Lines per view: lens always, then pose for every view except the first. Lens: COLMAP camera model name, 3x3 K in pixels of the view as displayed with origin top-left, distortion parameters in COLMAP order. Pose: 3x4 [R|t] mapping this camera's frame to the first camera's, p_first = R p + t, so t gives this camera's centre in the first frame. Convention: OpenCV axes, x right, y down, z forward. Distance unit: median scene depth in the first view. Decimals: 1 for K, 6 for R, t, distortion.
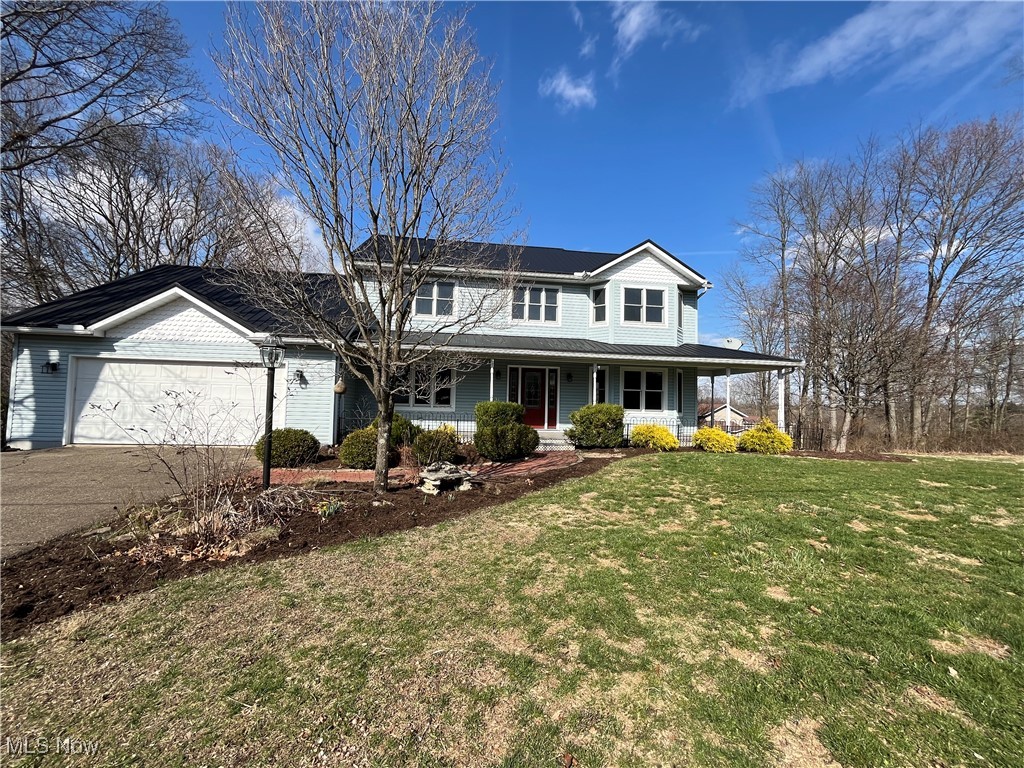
lens RADIAL K [[415.8, 0, 511.4], [0, 415.8, 386.9], [0, 0, 1]] dist [-0.002786, 0.000094]
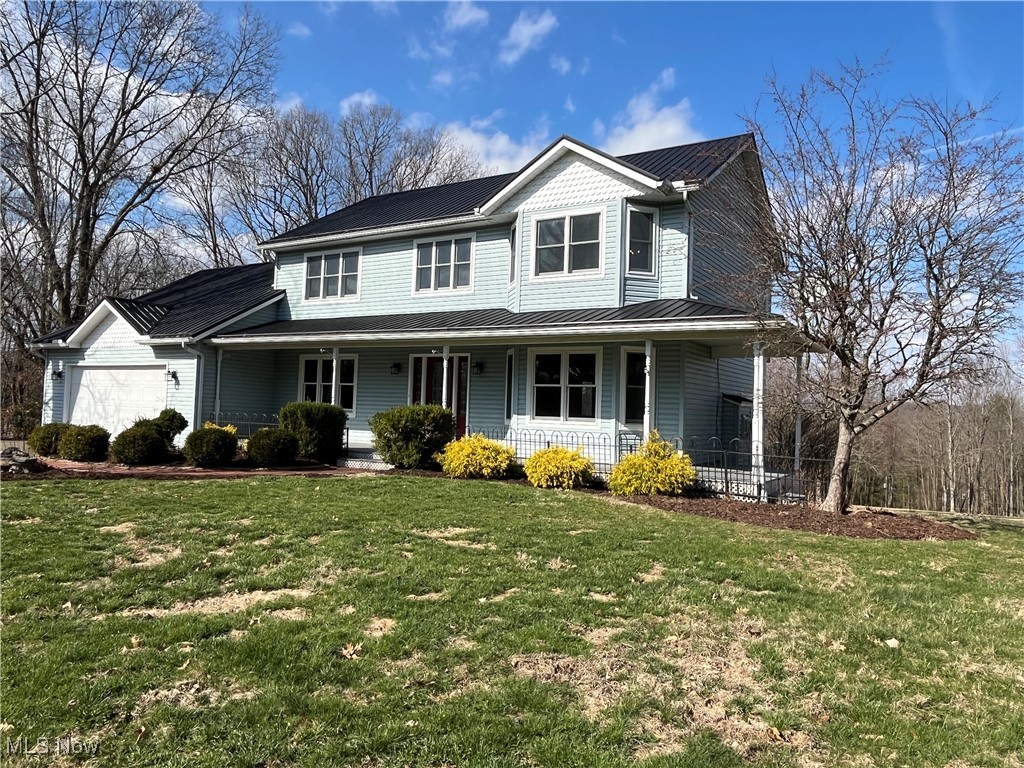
lens RADIAL K [[731.2, 0, 510.6], [0, 731.2, 380.8], [0, 0, 1]] dist [0.015893, 0.002757]
pose [[0.761590, -0.023371, -0.647637, 0.939733], [0.011659, 0.999682, -0.022364, 0.024599], [0.647954, 0.009481, 0.761620, 0.142535]]
